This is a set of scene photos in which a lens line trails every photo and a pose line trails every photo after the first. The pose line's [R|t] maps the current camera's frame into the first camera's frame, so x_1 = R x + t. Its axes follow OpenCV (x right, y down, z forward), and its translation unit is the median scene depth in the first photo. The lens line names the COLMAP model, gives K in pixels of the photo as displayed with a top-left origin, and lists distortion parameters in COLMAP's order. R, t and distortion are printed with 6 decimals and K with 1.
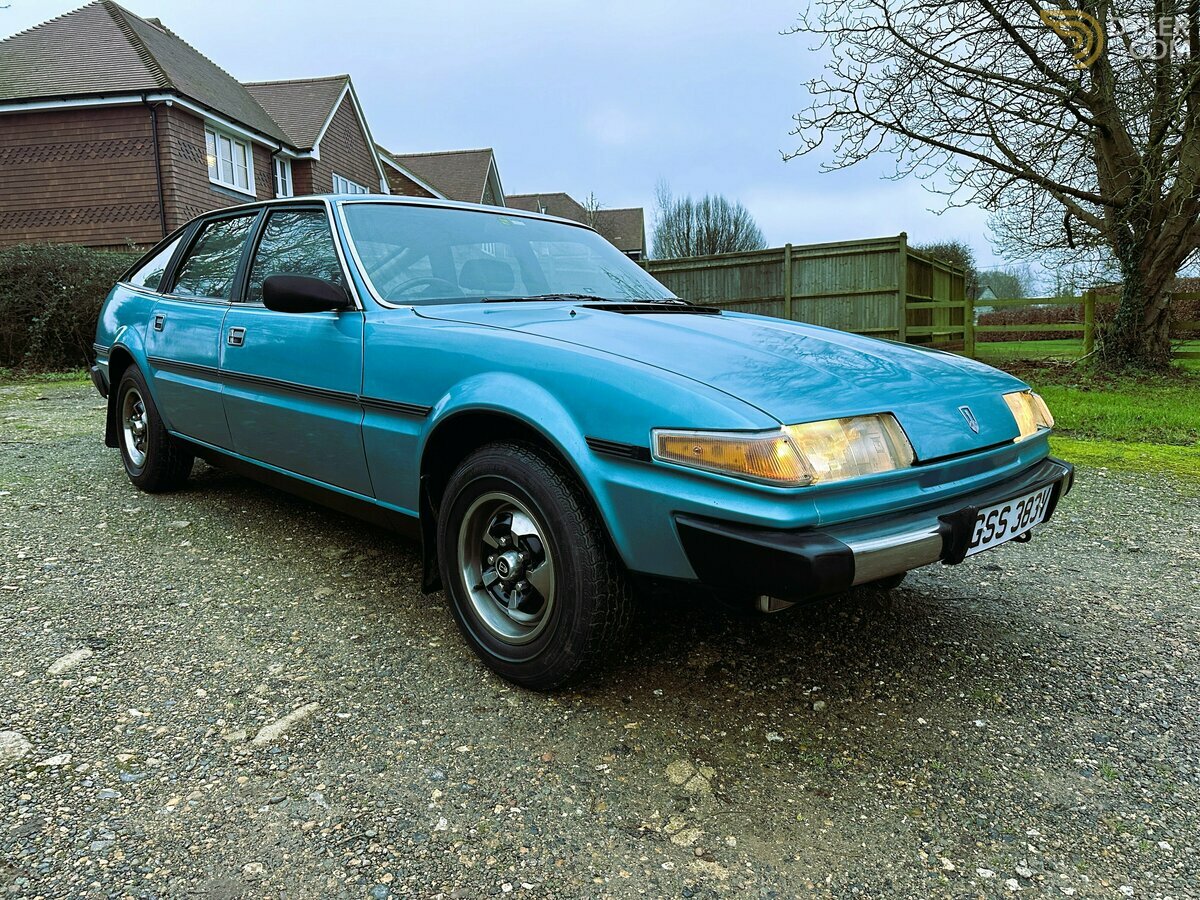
lens RADIAL K [[855.2, 0, 596.7], [0, 855.2, 434.6], [0, 0, 1]] dist [0.051870, -0.052645]
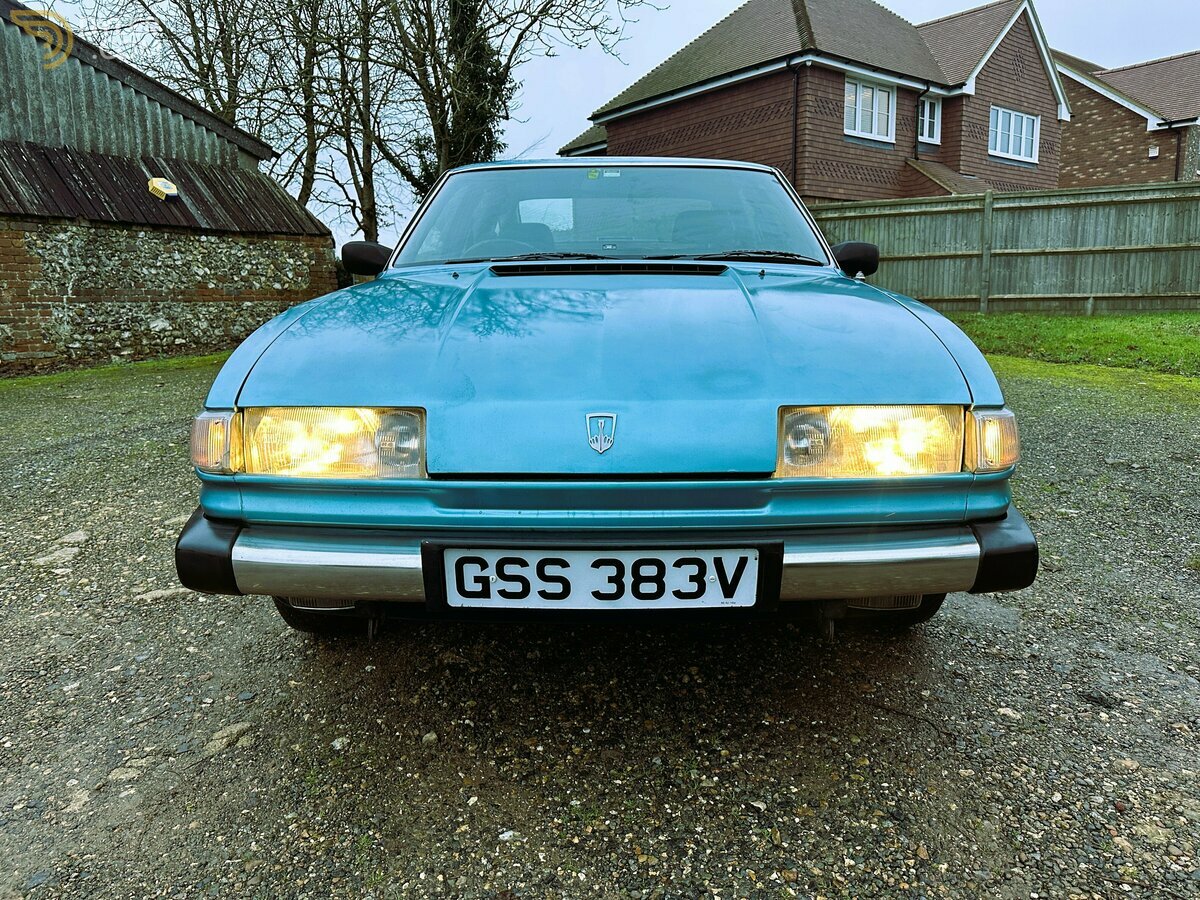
lens RADIAL K [[851.0, 0, 600.0], [0, 851.0, 450.0], [0, 0, 1]] dist [0.001647, -0.004036]
pose [[0.694817, 0.143851, -0.704654, 0.130254], [-0.086414, 0.989392, 0.116771, -0.012225], [0.713976, -0.020243, 0.699877, 0.073291]]
